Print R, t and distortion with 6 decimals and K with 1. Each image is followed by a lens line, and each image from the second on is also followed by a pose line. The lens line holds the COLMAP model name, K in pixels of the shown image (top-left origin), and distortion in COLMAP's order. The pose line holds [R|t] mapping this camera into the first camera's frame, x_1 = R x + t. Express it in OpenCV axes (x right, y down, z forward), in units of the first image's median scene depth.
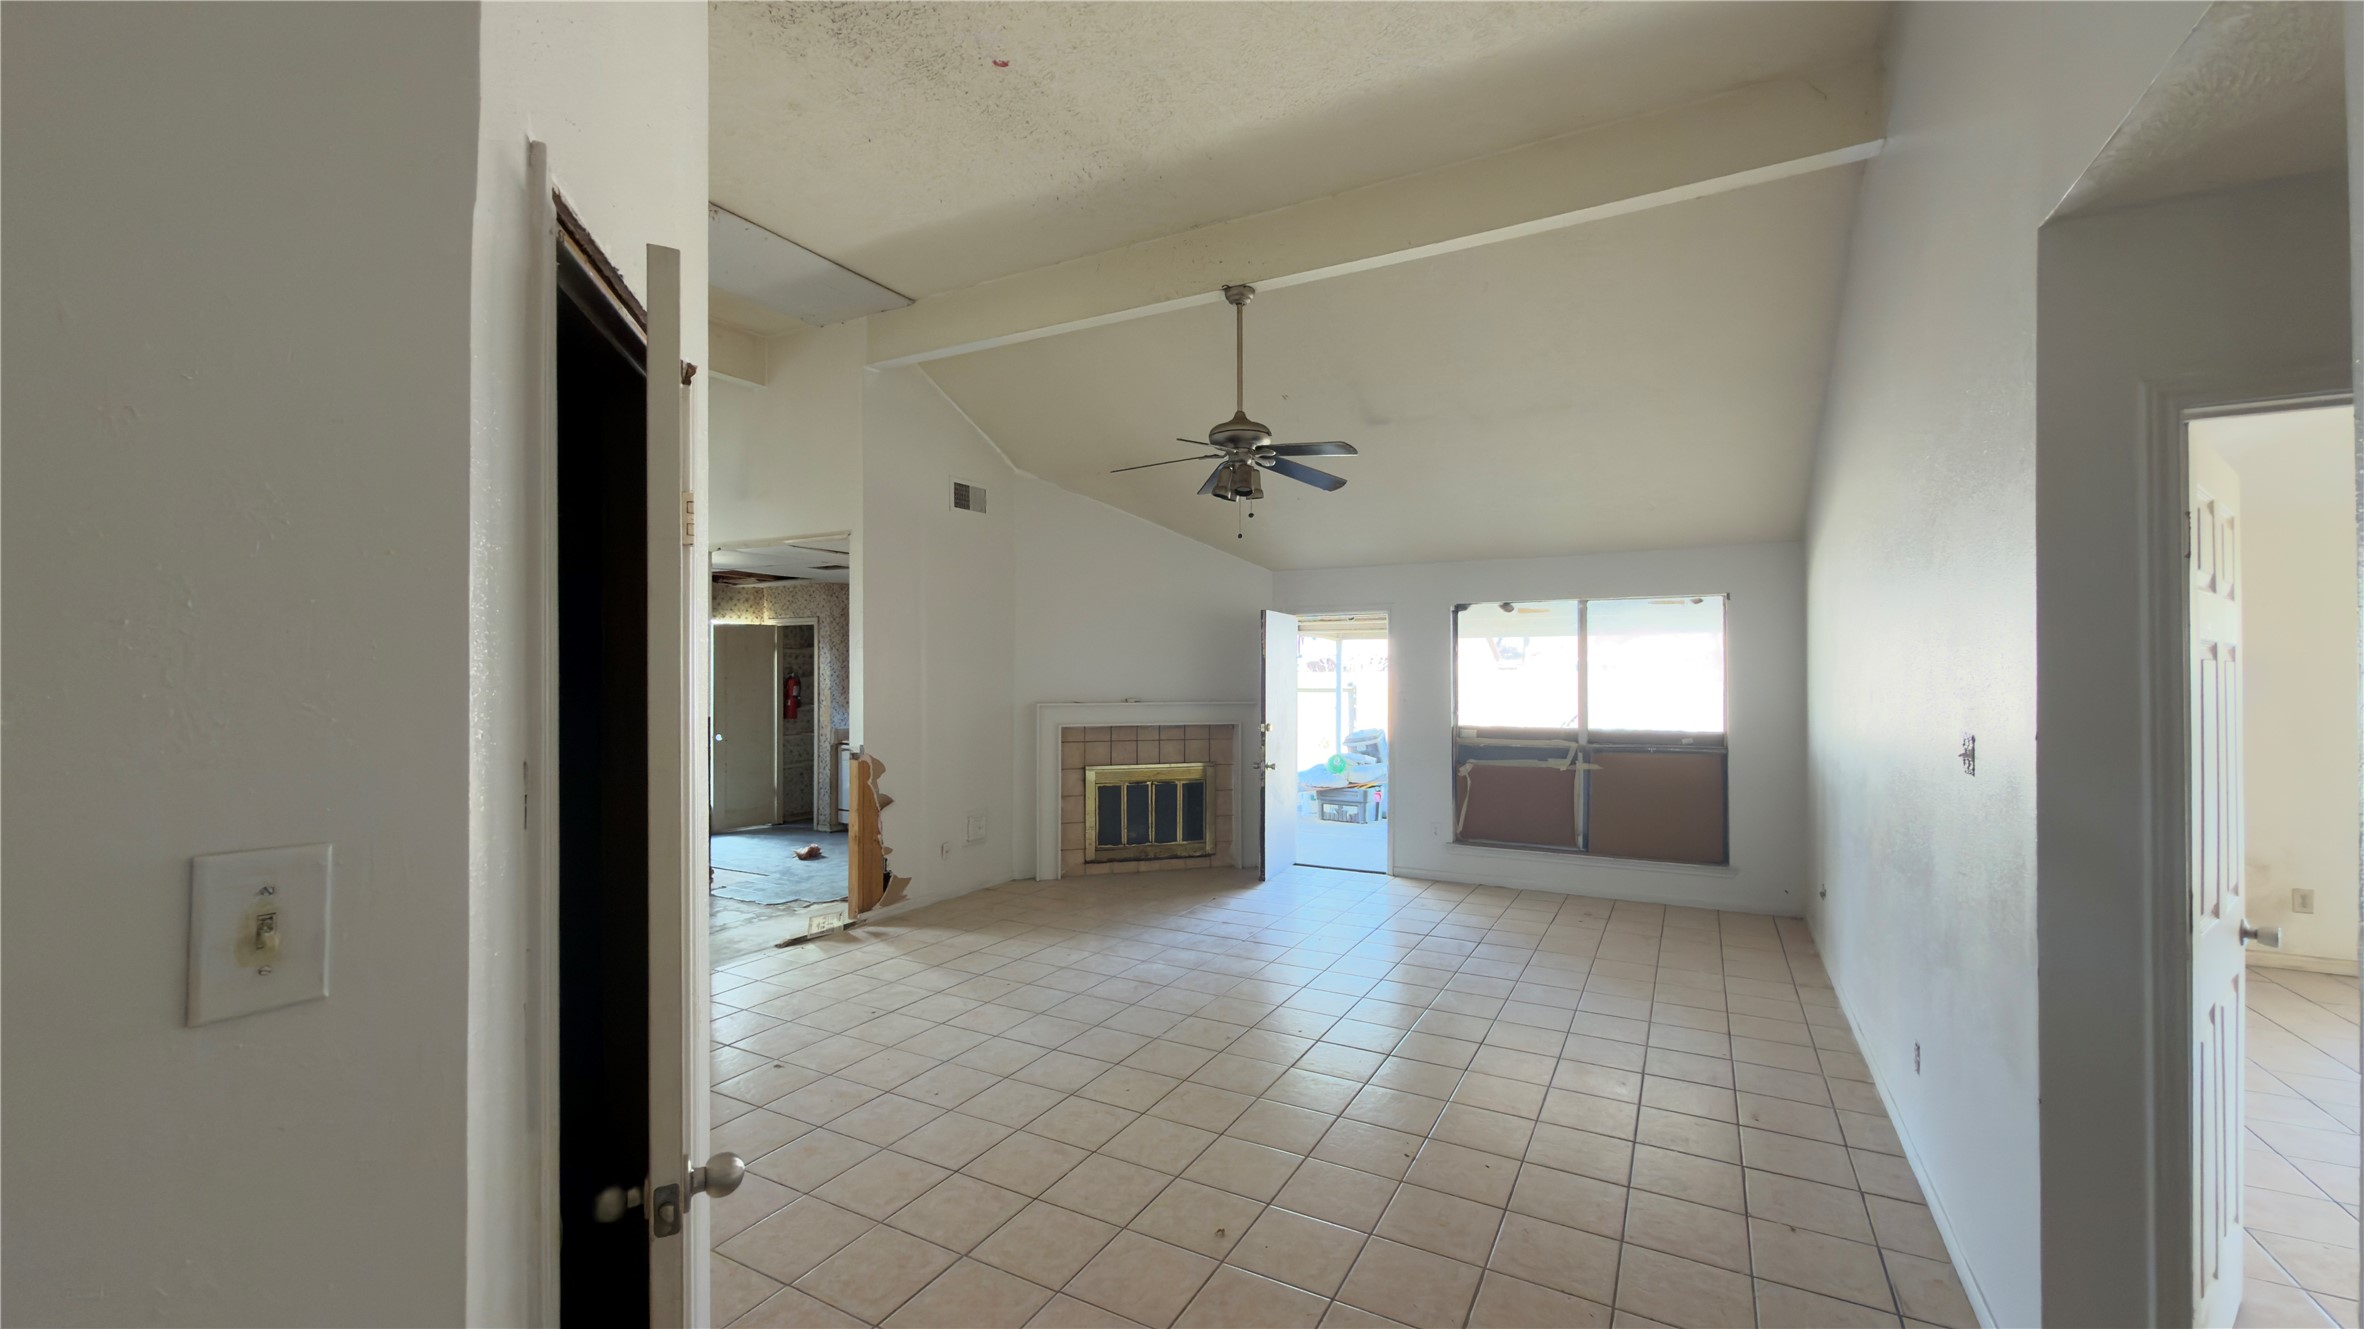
lens RADIAL K [[943.8, 0, 1181.4], [0, 943.8, 669.1], [0, 0, 1]] dist [-0.001715, 0.000703]
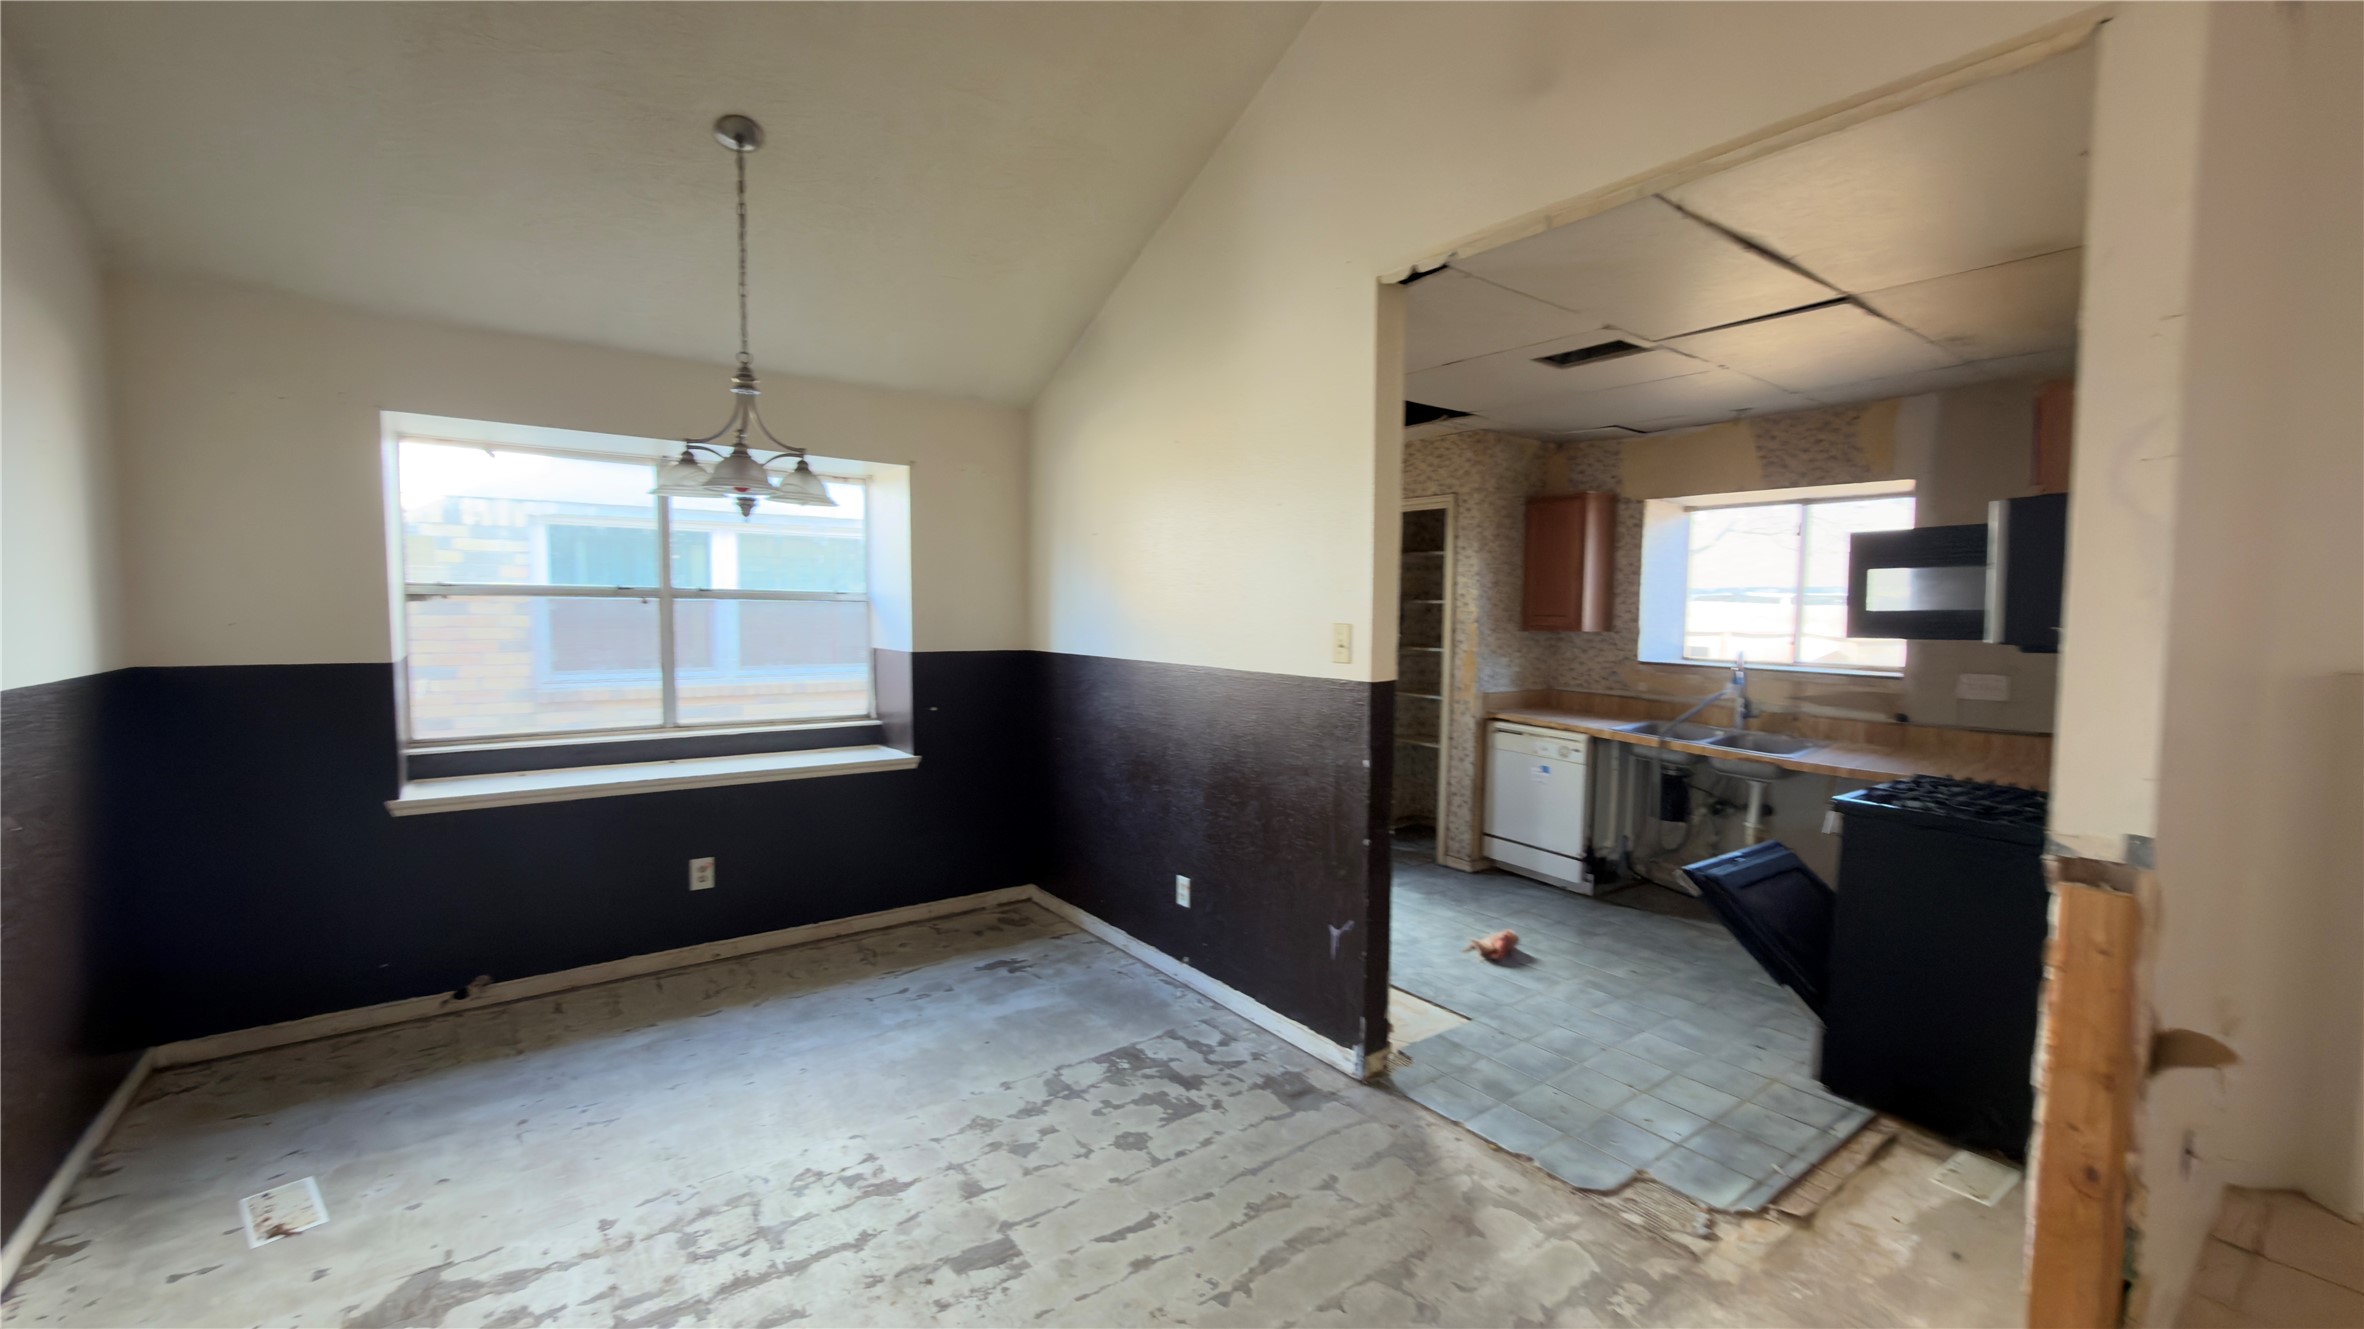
lens RADIAL K [[943.8, 0, 1184.3], [0, 943.8, 668.2], [0, 0, 1]] dist [-0.001715, 0.000703]
pose [[0.912800, 0.037744, -0.406659, -0.298413], [-0.009937, 0.997478, 0.070275, 0.011078], [0.408286, -0.060106, 0.910873, 0.411395]]
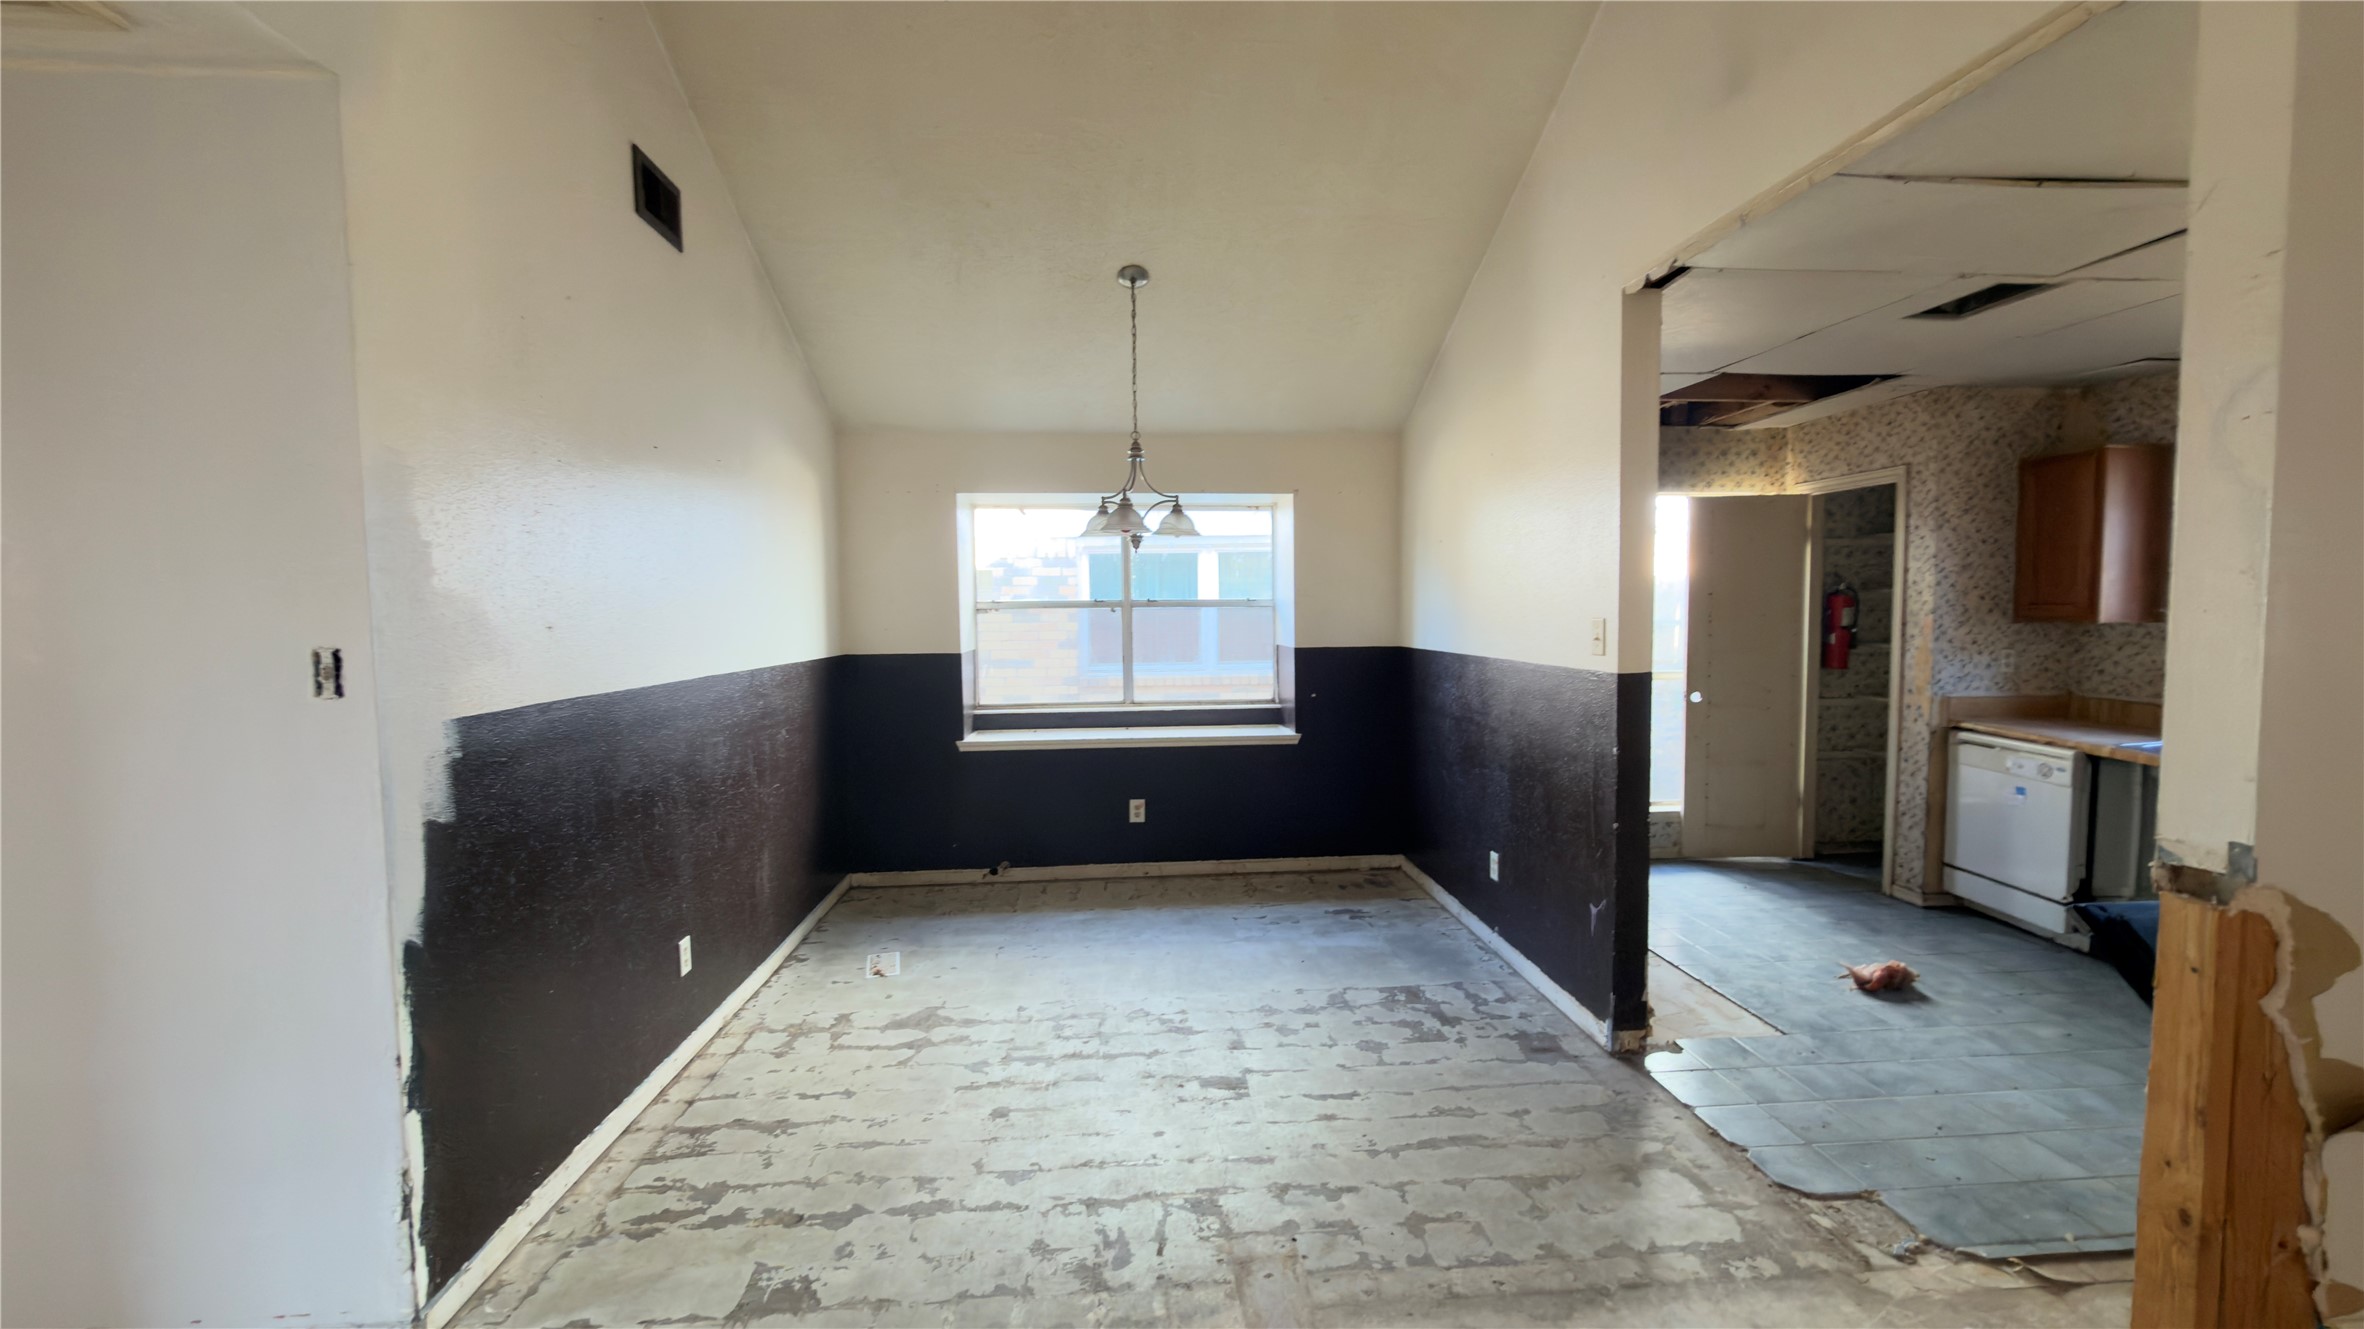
lens RADIAL K [[943.8, 0, 1181.5], [0, 943.8, 670.1], [0, 0, 1]] dist [-0.001715, 0.000703]
pose [[0.555879, 0.047629, -0.829897, -0.184170], [0.016982, 0.997498, 0.068623, 0.010791], [0.831090, -0.052239, 0.553680, 0.412798]]
